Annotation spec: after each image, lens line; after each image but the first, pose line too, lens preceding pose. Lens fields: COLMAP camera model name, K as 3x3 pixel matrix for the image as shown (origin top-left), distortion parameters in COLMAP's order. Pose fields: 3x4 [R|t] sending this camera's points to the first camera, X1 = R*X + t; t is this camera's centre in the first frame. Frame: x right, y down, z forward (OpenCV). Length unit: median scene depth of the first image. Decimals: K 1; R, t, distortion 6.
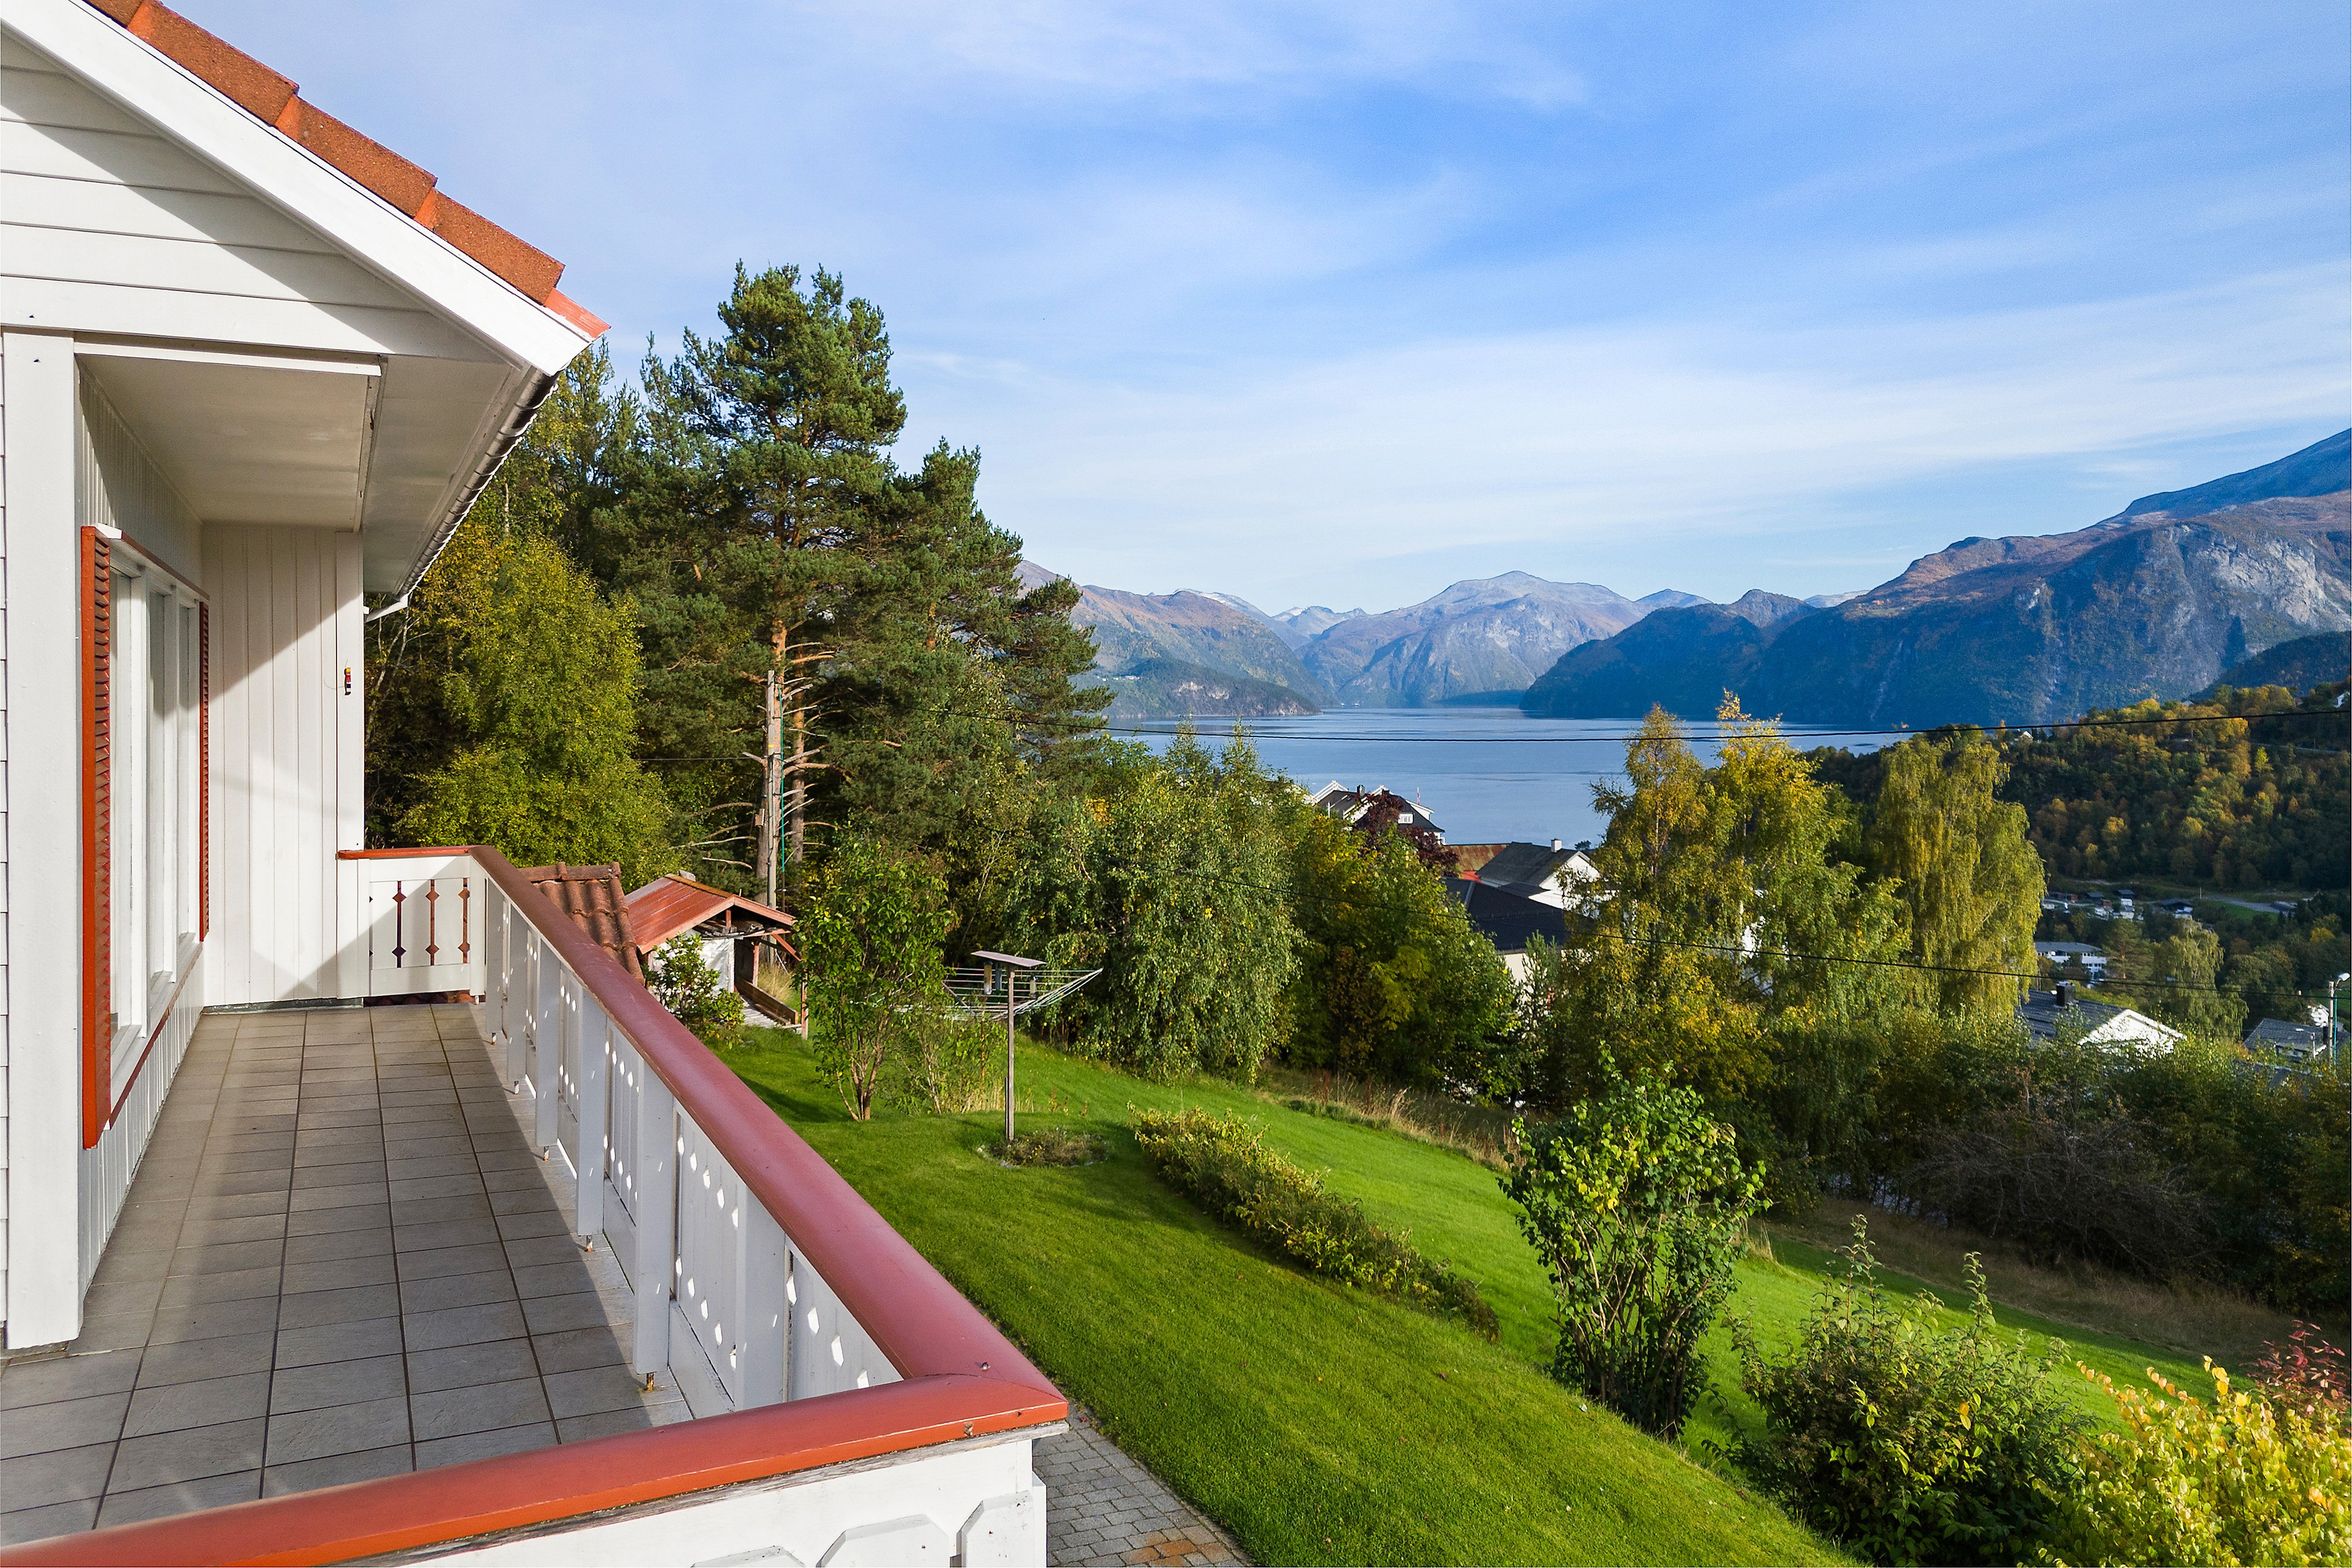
lens RADIAL K [[1773.0, 0, 1182.4], [0, 1773.0, 763.8], [0, 0, 1]] dist [0.049261, -0.042857]
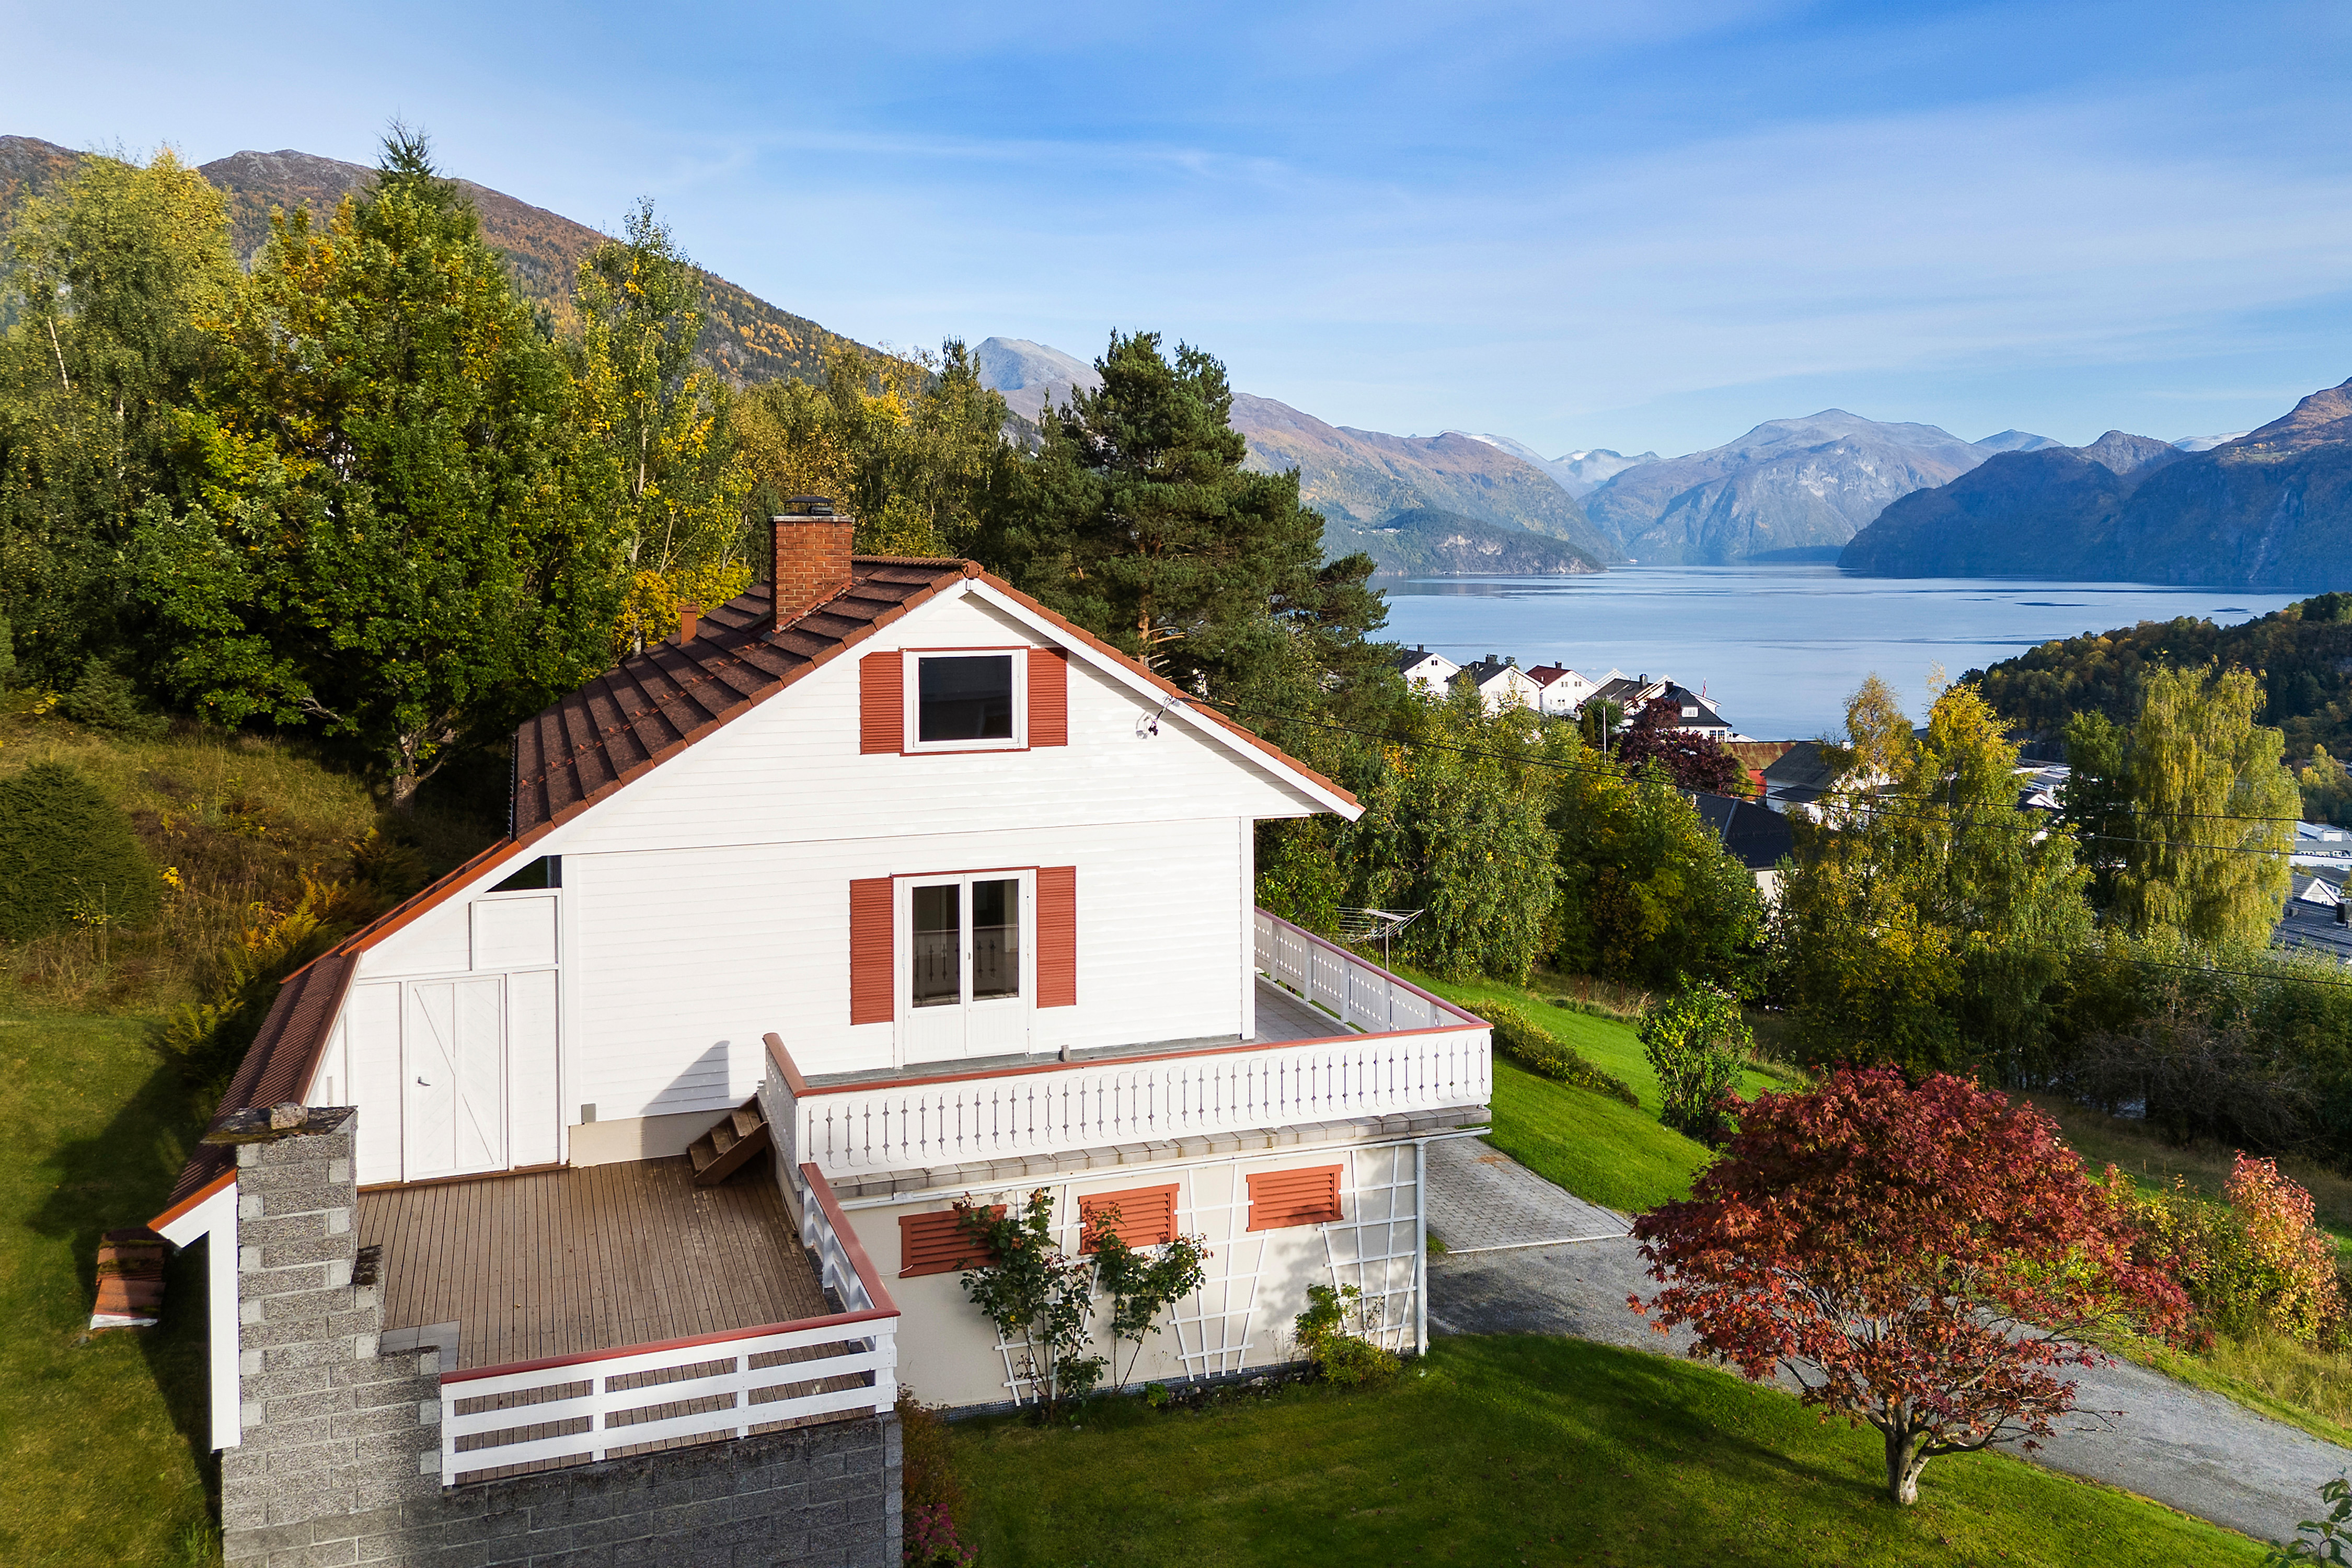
lens RADIAL K [[1970.3, 0, 1176.4], [0, 1970.3, 662.3], [0, 0, 1]] dist [0.009774, -0.026644]
pose [[0.990581, -0.000506, -0.136925, -0.009253], [0.003033, 0.999829, 0.018247, -0.051944], [0.136892, -0.018490, 0.990413, -0.285554]]
